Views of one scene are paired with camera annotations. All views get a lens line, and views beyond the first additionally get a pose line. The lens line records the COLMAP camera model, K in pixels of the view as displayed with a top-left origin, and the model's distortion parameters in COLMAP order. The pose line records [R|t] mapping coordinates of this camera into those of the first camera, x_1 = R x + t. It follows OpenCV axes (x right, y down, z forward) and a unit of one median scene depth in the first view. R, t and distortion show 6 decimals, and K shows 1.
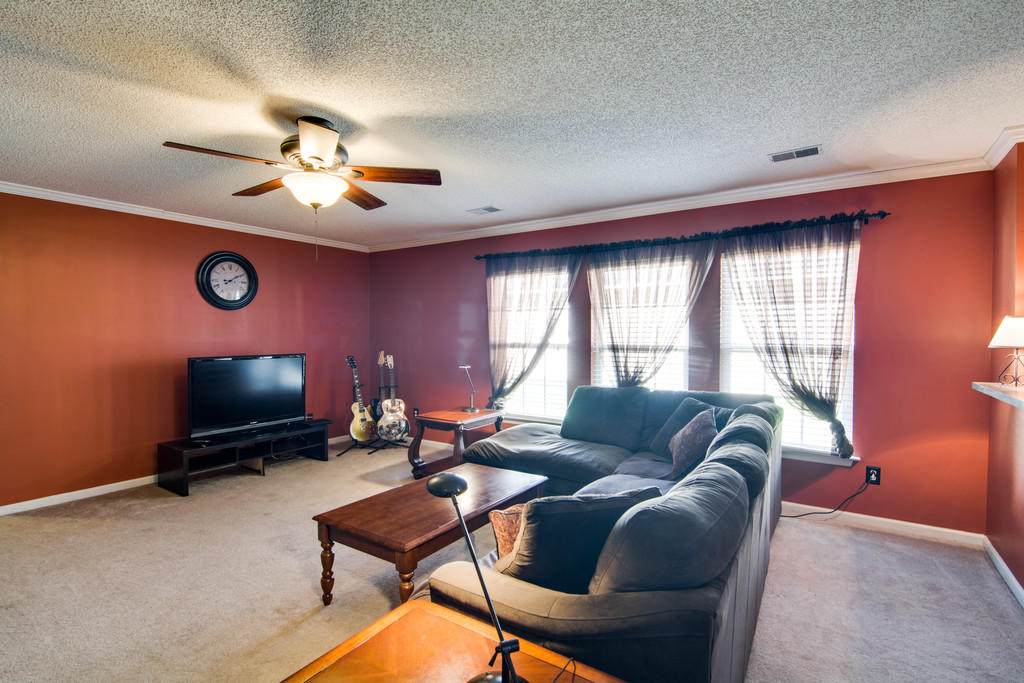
lens RADIAL K [[494.1, 0, 505.0], [0, 494.1, 340.8], [0, 0, 1]] dist [0.031901, -0.000179]
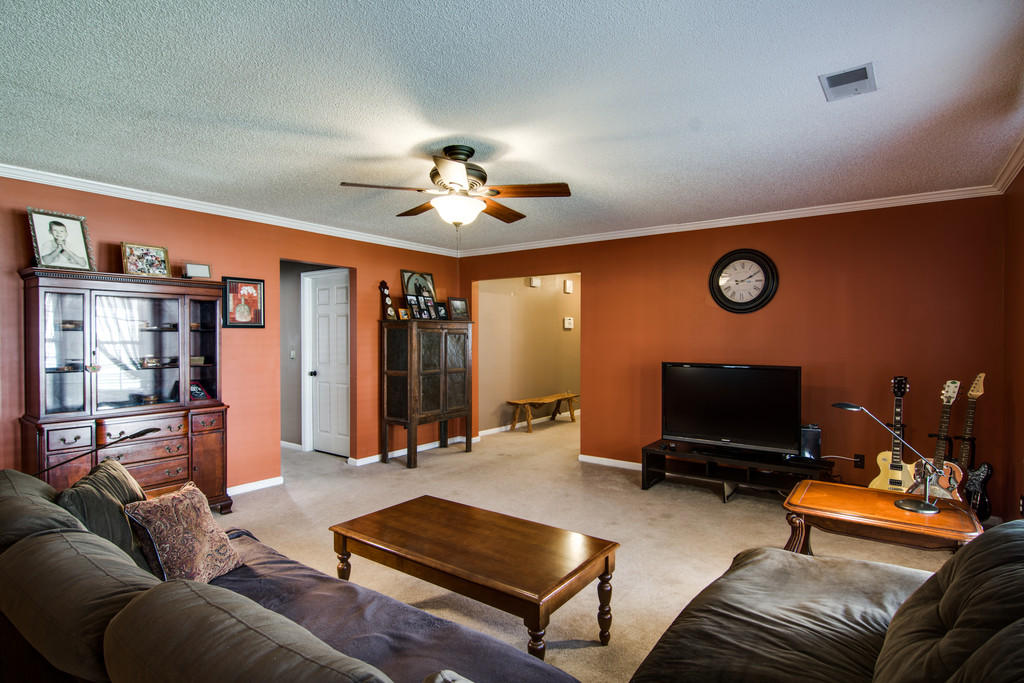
lens RADIAL K [[525.1, 0, 505.3], [0, 525.1, 344.7], [0, 0, 1]] dist [0.013098, -0.002551]
pose [[-0.043576, 0.007496, -0.999022, 0.493389], [-0.014806, 0.999857, 0.008148, -0.008074], [0.998940, 0.015147, -0.043459, 0.723510]]
